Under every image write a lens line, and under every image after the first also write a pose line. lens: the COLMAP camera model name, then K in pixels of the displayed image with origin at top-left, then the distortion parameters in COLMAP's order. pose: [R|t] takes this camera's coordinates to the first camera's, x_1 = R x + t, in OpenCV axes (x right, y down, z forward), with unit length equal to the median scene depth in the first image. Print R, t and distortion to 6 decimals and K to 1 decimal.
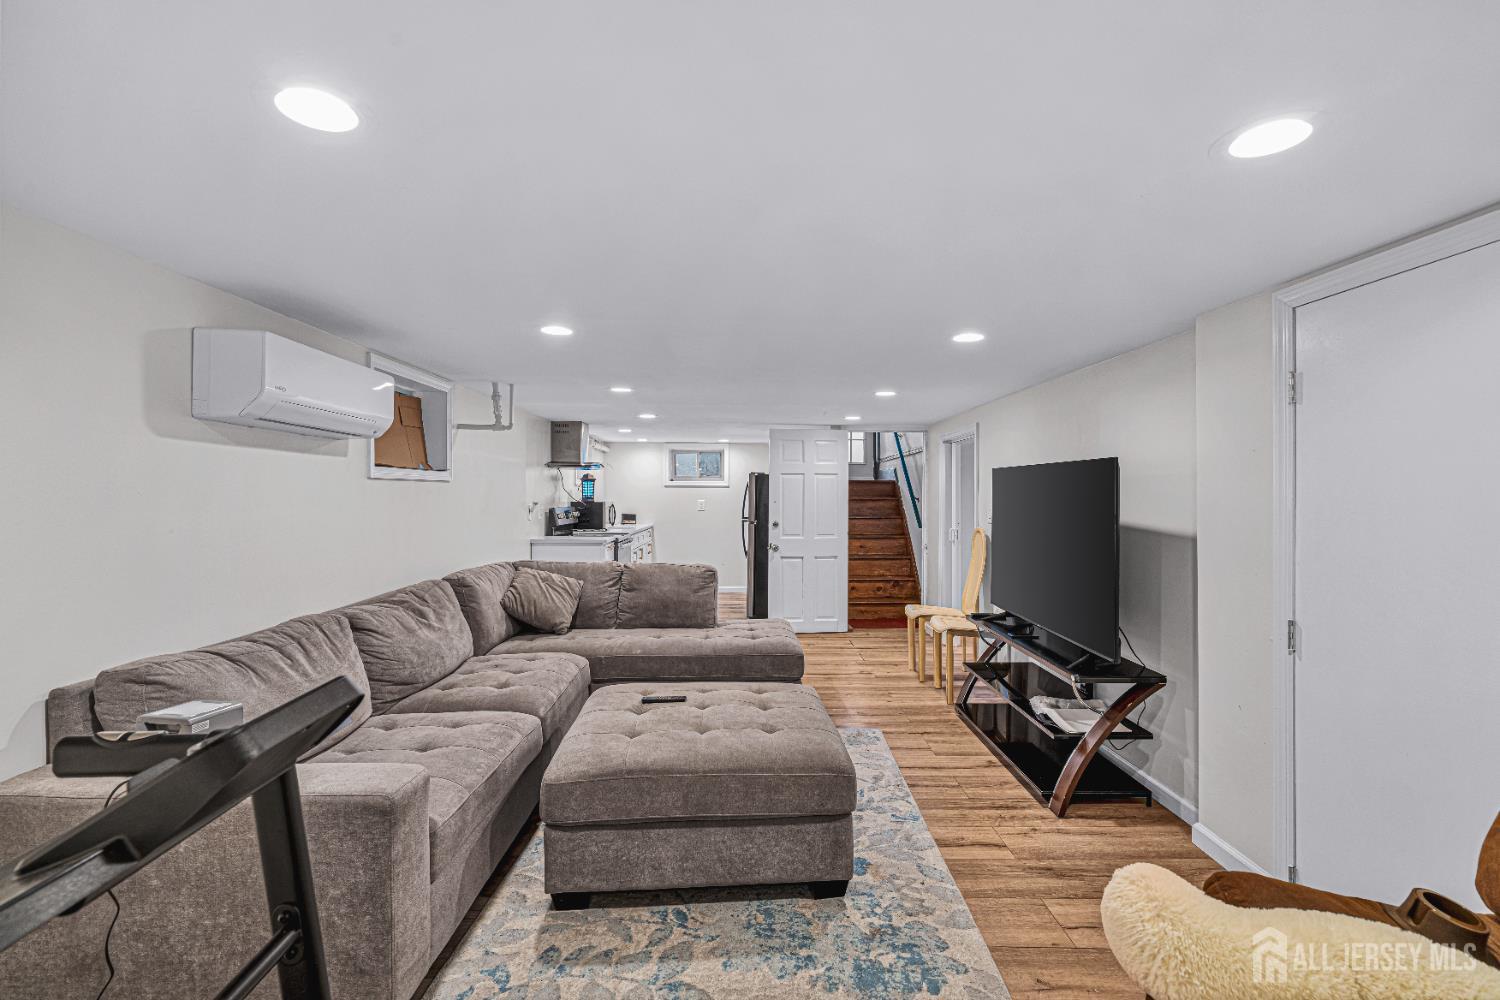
lens RADIAL K [[677.0, 0, 750.1], [0, 677.0, 494.5], [0, 0, 1]] dist [0.004511, -0.001327]
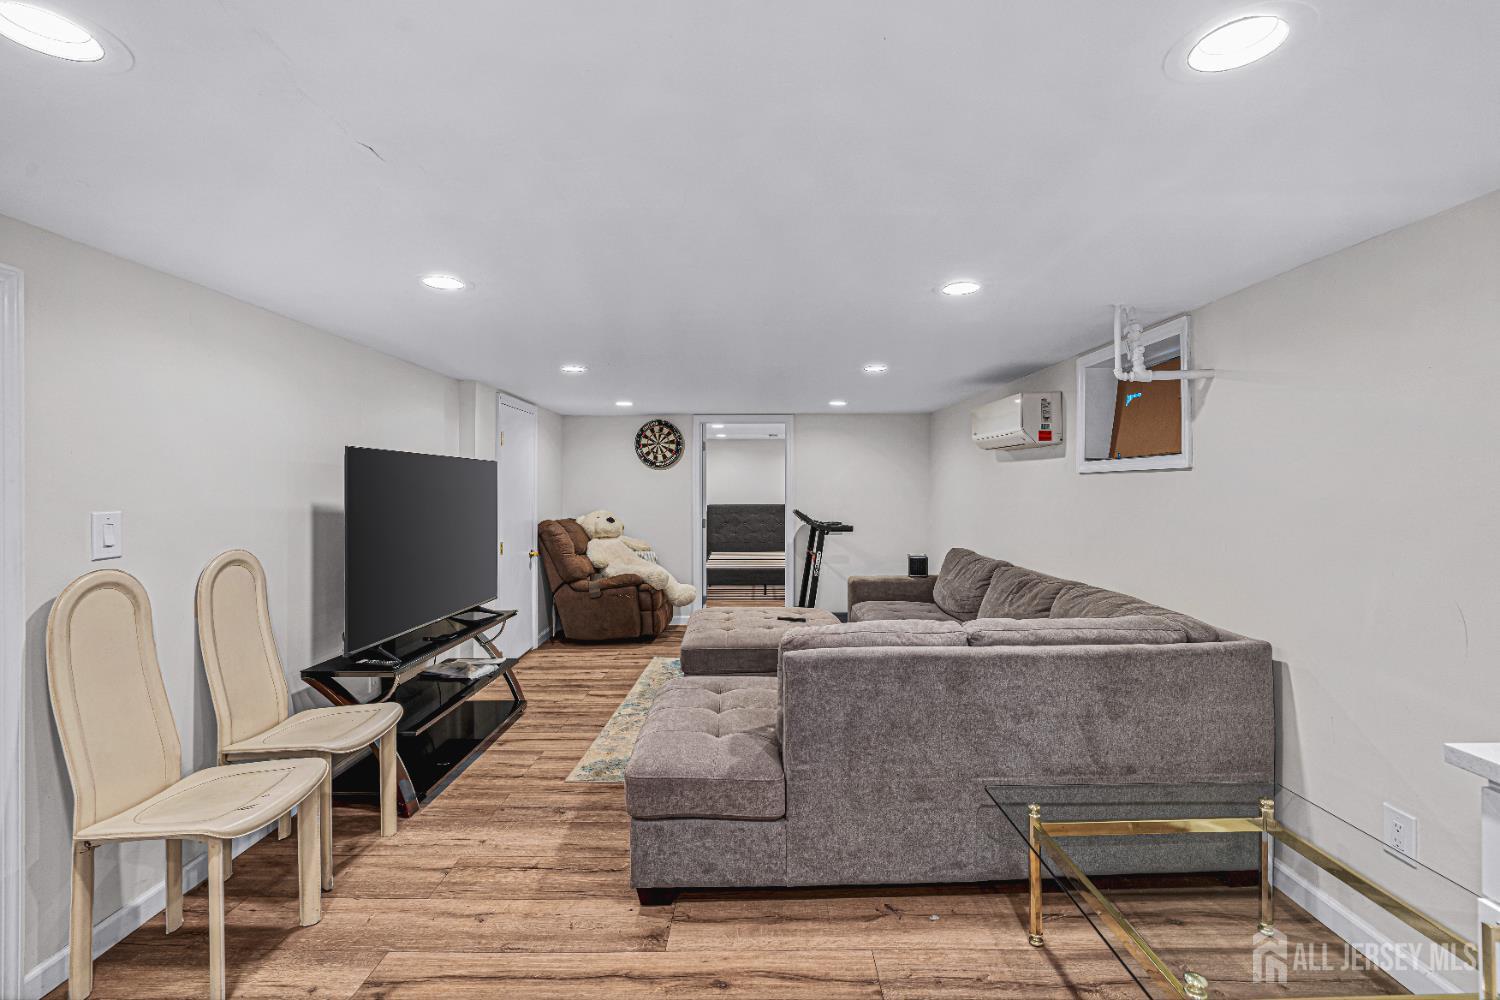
lens RADIAL K [[677.0, 0, 751.2], [0, 677.0, 491.6], [0, 0, 1]] dist [0.004511, -0.001327]
pose [[-0.999932, 0.001055, 0.011642, -0.043397], [0.001132, 0.999978, 0.006599, -0.001062], [-0.011635, 0.006612, -0.999910, 2.054956]]
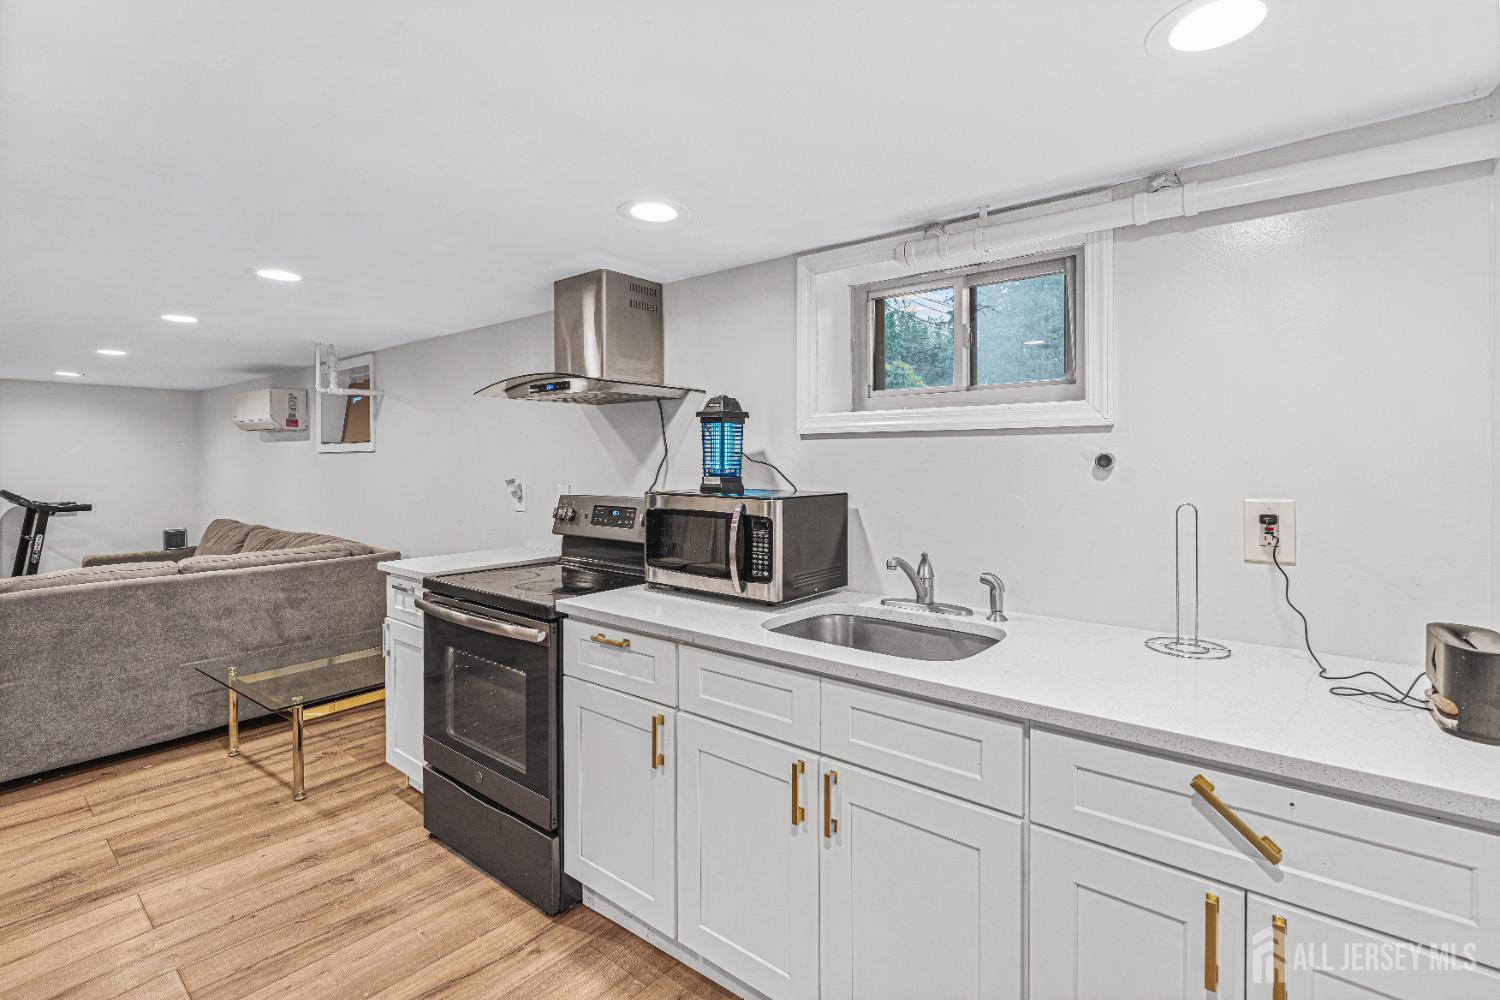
lens RADIAL K [[677.0, 0, 752.4], [0, 677.0, 466.9], [0, 0, 1]] dist [0.004511, -0.001327]
pose [[-0.631383, 0.001600, -0.775470, -0.020811], [-0.001806, 0.999992, 0.003533, 0.000065], [0.775469, 0.003631, -0.631375, 2.584810]]
